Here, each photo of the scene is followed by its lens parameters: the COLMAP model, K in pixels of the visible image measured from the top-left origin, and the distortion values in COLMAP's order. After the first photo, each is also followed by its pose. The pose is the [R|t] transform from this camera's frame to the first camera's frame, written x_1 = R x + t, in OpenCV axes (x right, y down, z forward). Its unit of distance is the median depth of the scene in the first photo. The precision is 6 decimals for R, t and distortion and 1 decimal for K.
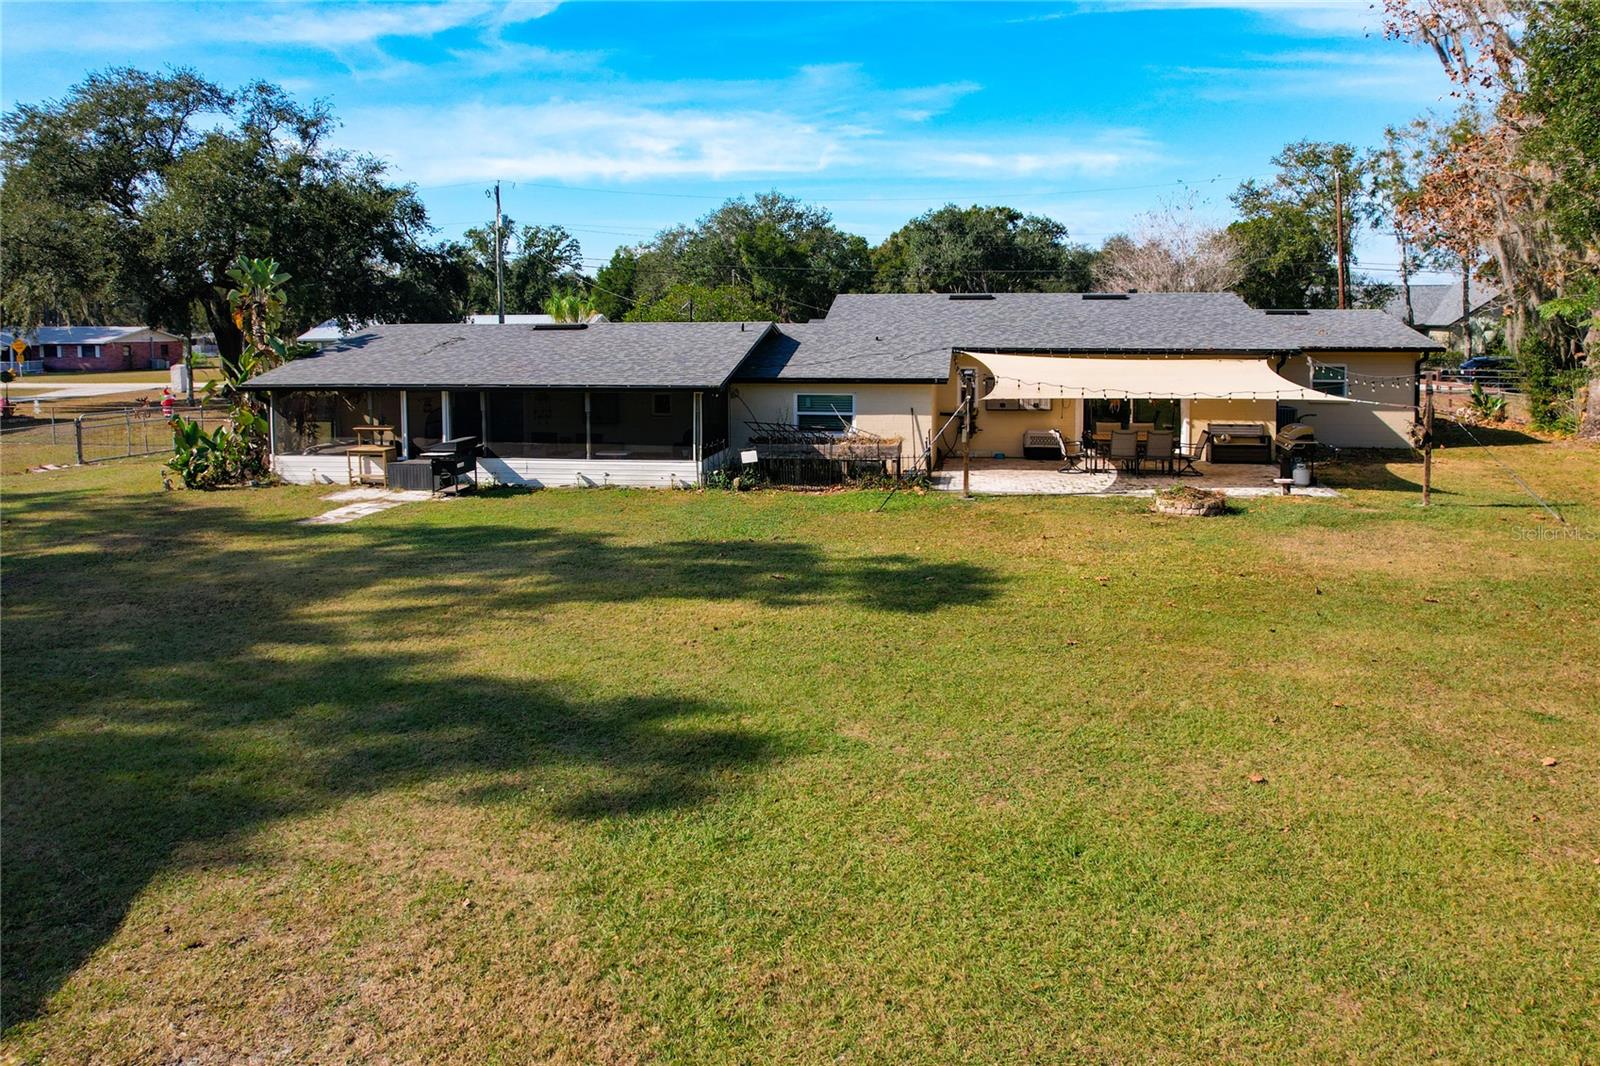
lens RADIAL K [[1017.5, 0, 830.5], [0, 1017.5, 466.5], [0, 0, 1]] dist [-0.035719, 0.010992]
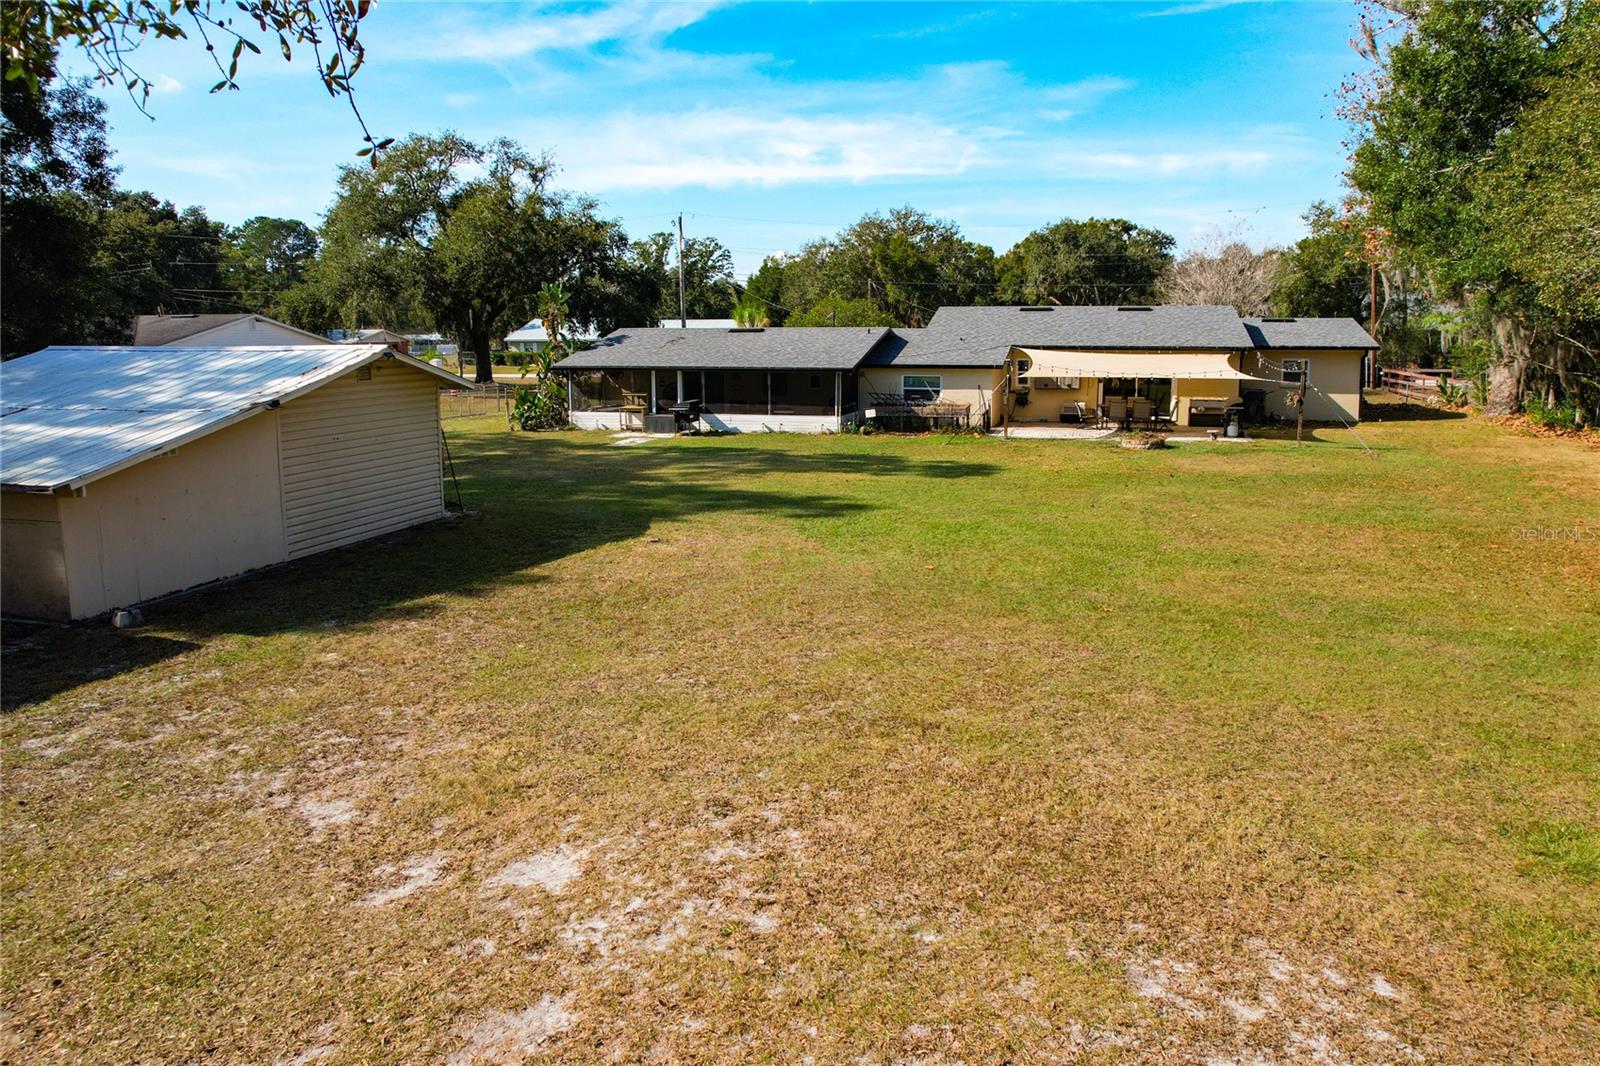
lens RADIAL K [[1017.5, 0, 855.7], [0, 1017.5, 536.1], [0, 0, 1]] dist [-0.035719, 0.010992]
pose [[0.993995, 0.022758, -0.107036, 0.033867], [-0.015954, 0.997823, 0.063997, 0.038282], [0.108259, -0.061905, 0.992193, -0.278693]]
